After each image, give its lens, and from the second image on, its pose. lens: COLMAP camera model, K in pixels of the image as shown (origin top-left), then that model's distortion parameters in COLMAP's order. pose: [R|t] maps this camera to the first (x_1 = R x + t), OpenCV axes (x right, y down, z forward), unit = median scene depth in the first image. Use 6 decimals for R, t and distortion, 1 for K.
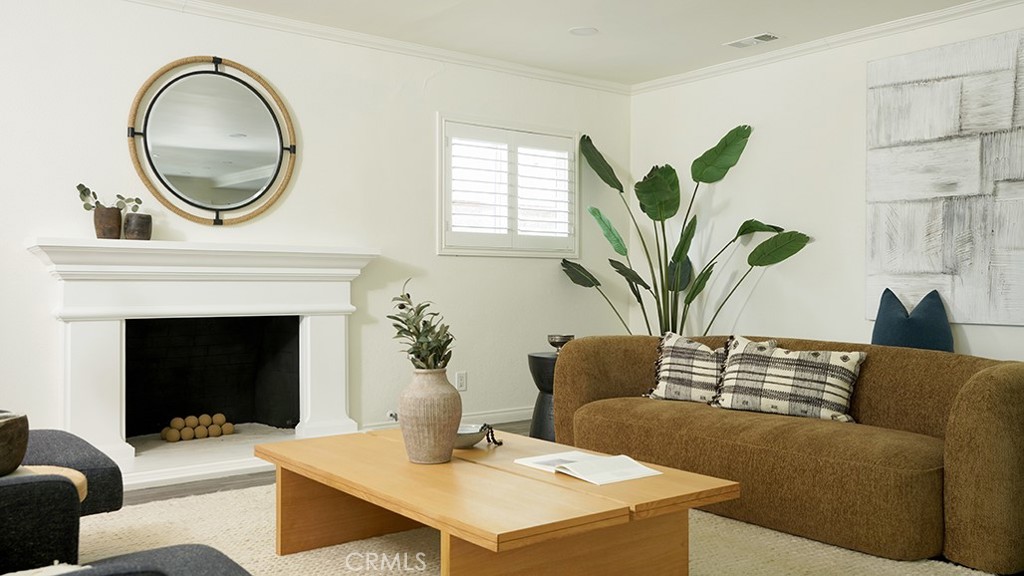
lens RADIAL K [[893.2, 0, 511.4], [0, 893.2, 286.4], [0, 0, 1]] dist [0.016862, 0.035207]
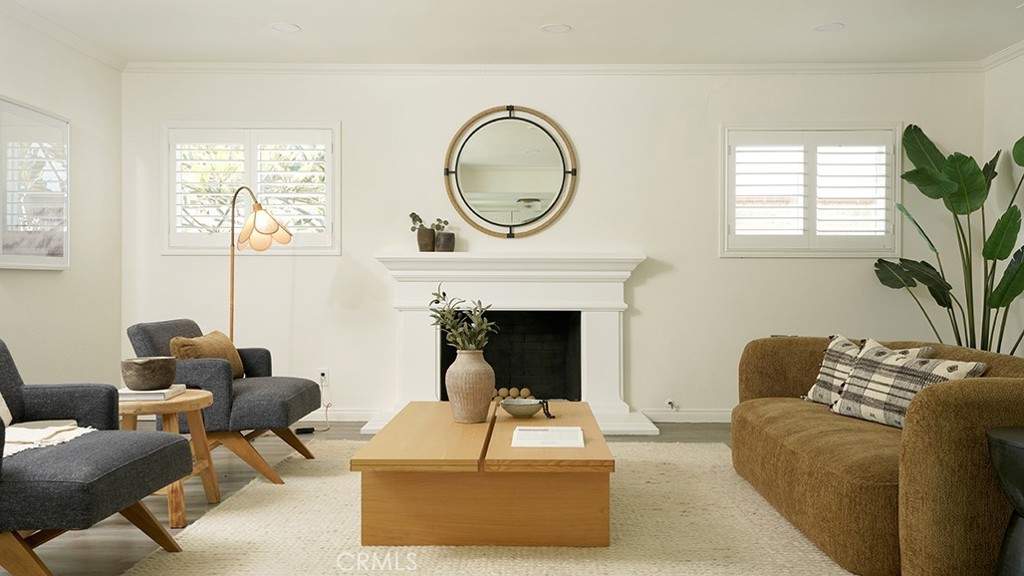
lens RADIAL K [[893.2, 0, 511.8], [0, 893.2, 287.2], [0, 0, 1]] dist [0.016862, 0.035207]
pose [[0.780777, 0.003119, -0.624802, 0.461968], [-0.002828, 0.999995, 0.001457, -0.000873], [0.624803, 0.000629, 0.780782, 0.016063]]
